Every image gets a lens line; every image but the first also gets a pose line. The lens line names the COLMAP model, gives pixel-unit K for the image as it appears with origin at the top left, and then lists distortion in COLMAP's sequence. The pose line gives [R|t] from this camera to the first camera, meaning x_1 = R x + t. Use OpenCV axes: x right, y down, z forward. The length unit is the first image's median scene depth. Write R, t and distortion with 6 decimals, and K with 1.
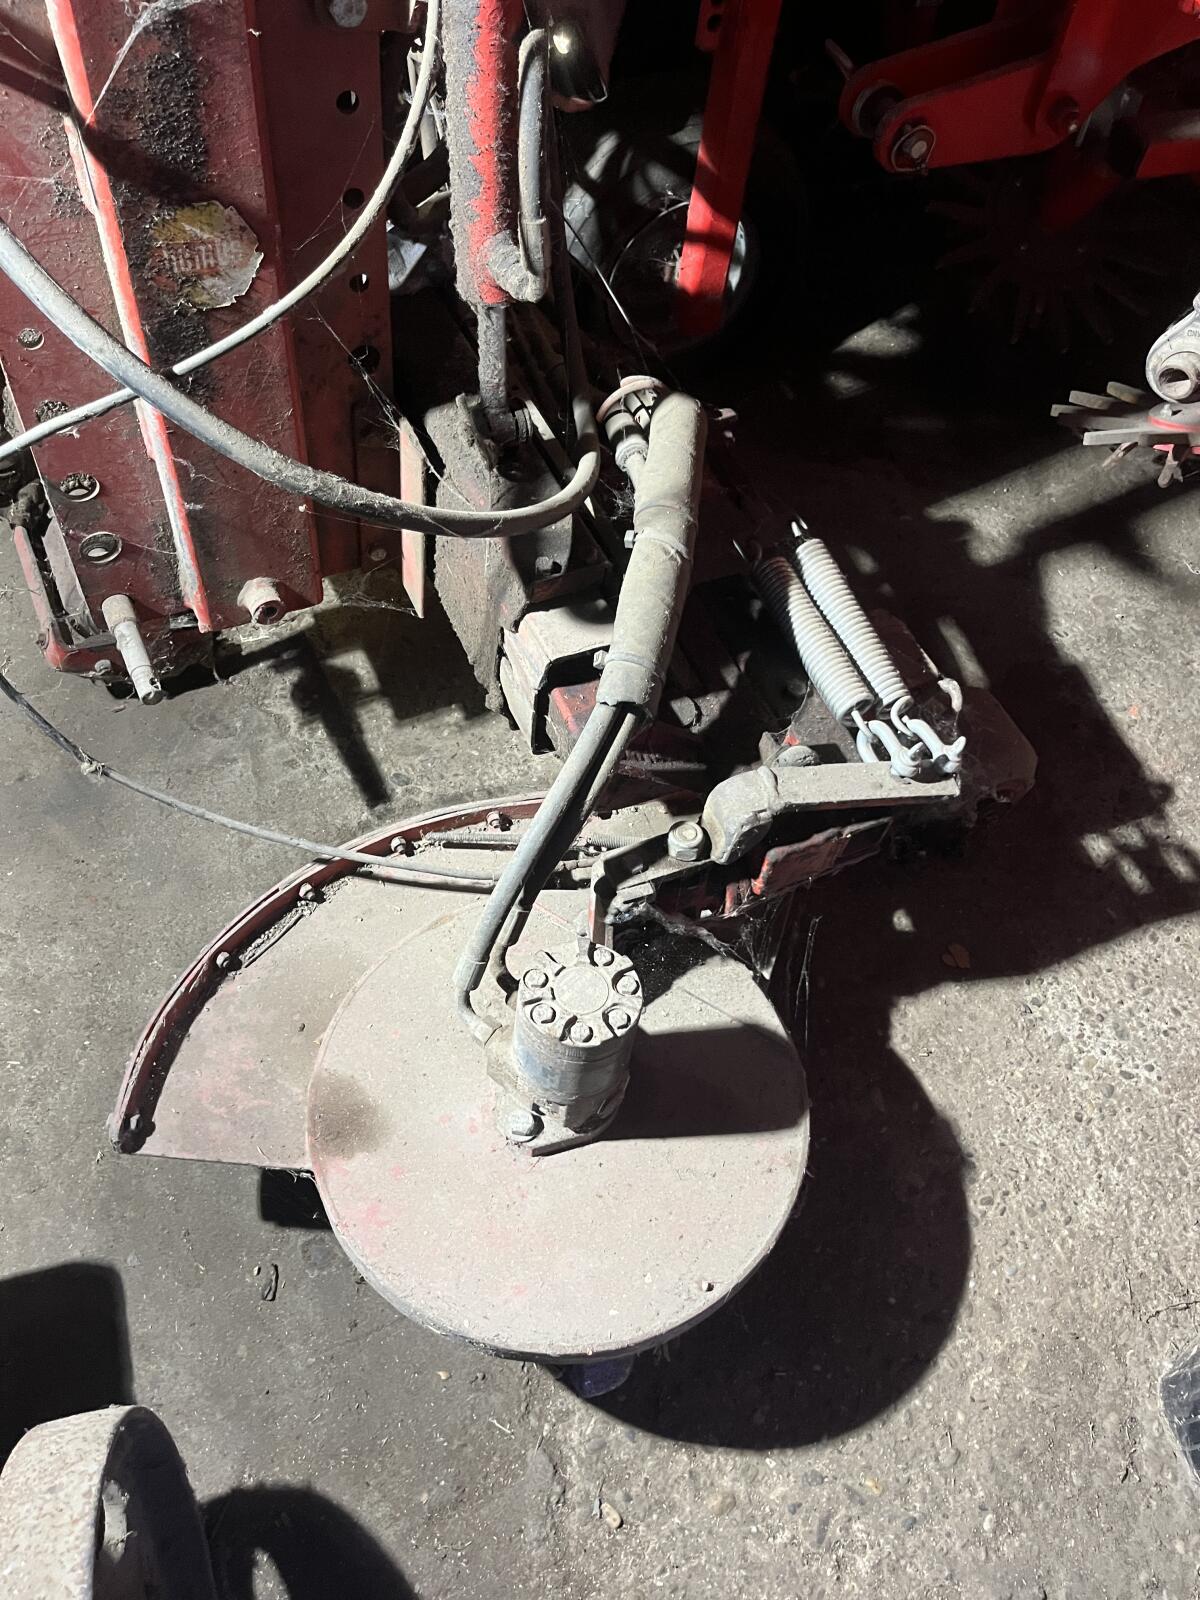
lens RADIAL K [[1209.0, 0, 607.4], [0, 1209.0, 800.2], [0, 0, 1]] dist [0.038191, -0.050609]
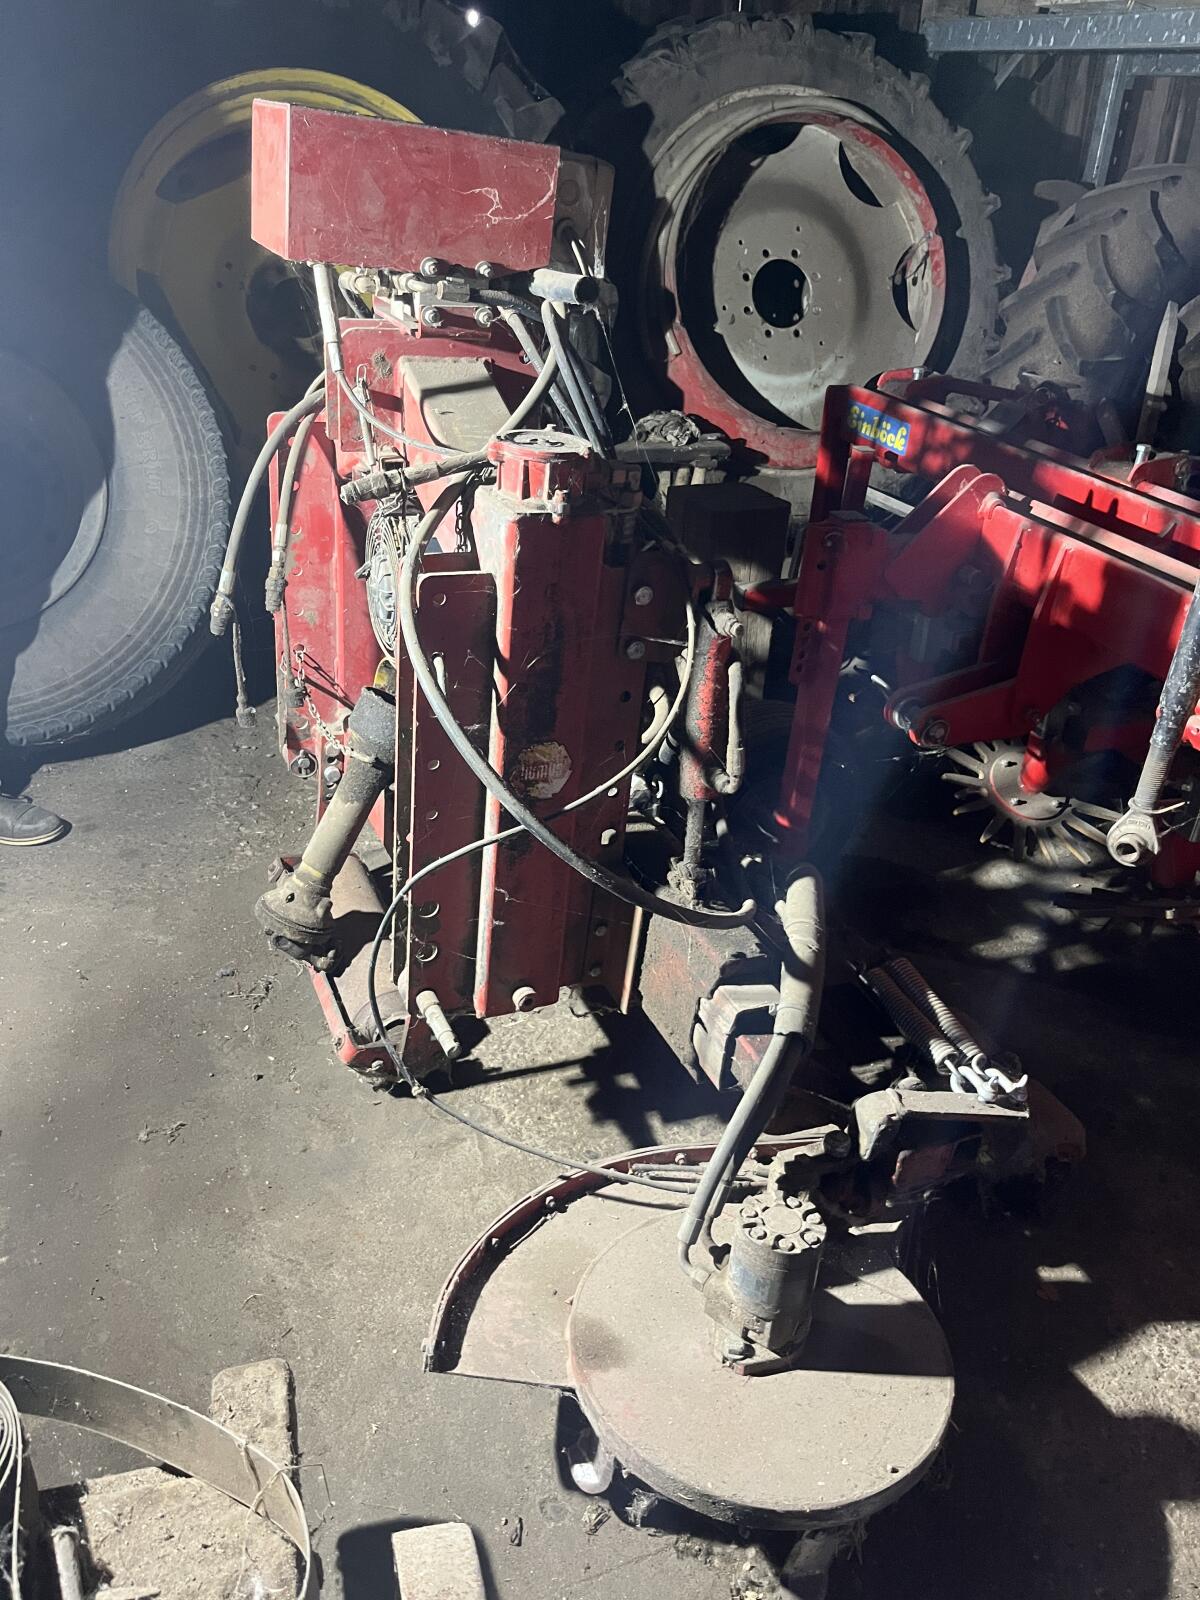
lens RADIAL K [[1209.0, 0, 590.6], [0, 1209.0, 799.7], [0, 0, 1]] dist [0.038191, -0.050609]
pose [[0.999506, 0.000035, -0.031442, -0.178678], [-0.014778, 0.883185, -0.468792, 0.348323], [0.027753, 0.469025, 0.882749, -0.441182]]
